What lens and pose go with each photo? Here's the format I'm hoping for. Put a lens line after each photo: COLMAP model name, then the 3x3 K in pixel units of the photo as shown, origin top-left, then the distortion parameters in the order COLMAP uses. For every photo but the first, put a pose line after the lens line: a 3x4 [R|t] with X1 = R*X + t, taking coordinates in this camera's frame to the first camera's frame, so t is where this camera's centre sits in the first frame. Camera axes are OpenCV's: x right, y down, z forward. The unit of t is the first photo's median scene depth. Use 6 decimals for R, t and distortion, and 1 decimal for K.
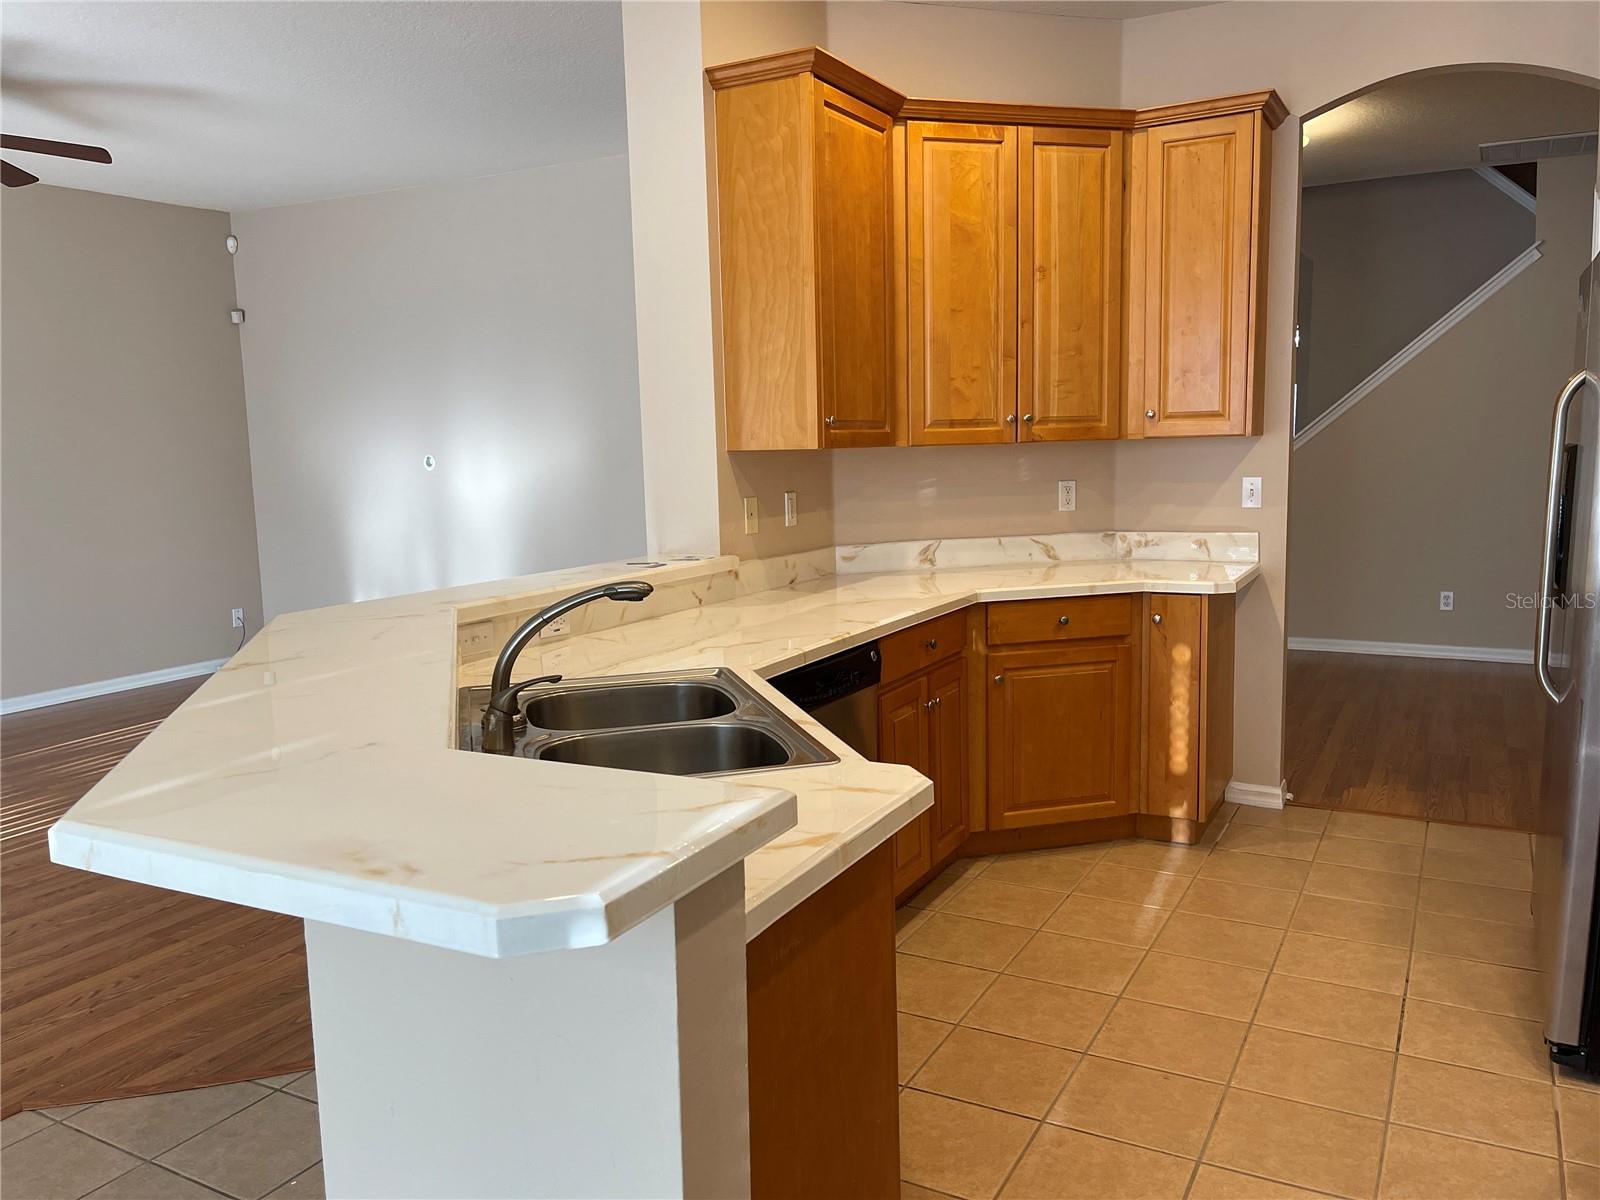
lens RADIAL K [[1222.8, 0, 797.9], [0, 1222.8, 603.7], [0, 0, 1]] dist [0.047094, -0.067341]
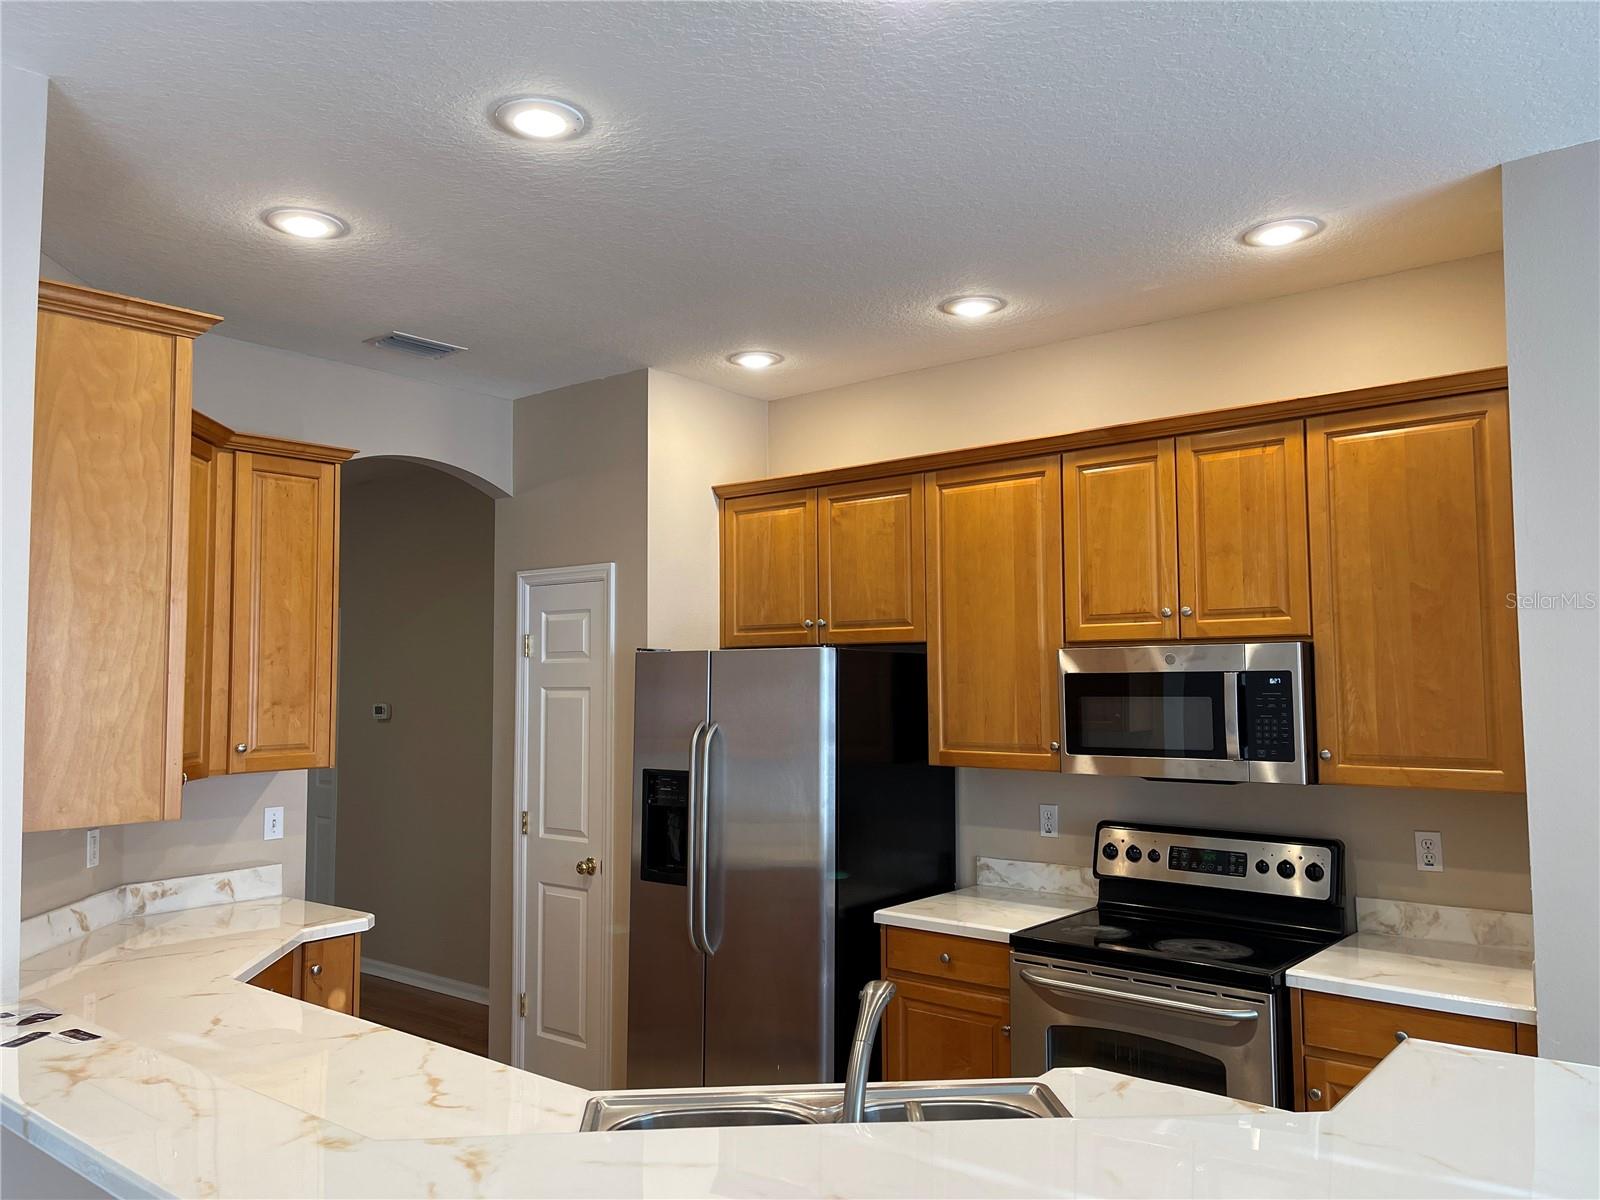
lens RADIAL K [[1222.8, 0, 793.4], [0, 1222.8, 599.6], [0, 0, 1]] dist [0.047094, -0.067341]
pose [[0.200653, 0.084417, 0.976019, -0.513154], [0.136472, 0.984158, -0.113177, -0.097980], [-0.970110, 0.155908, 0.185953, 0.390216]]
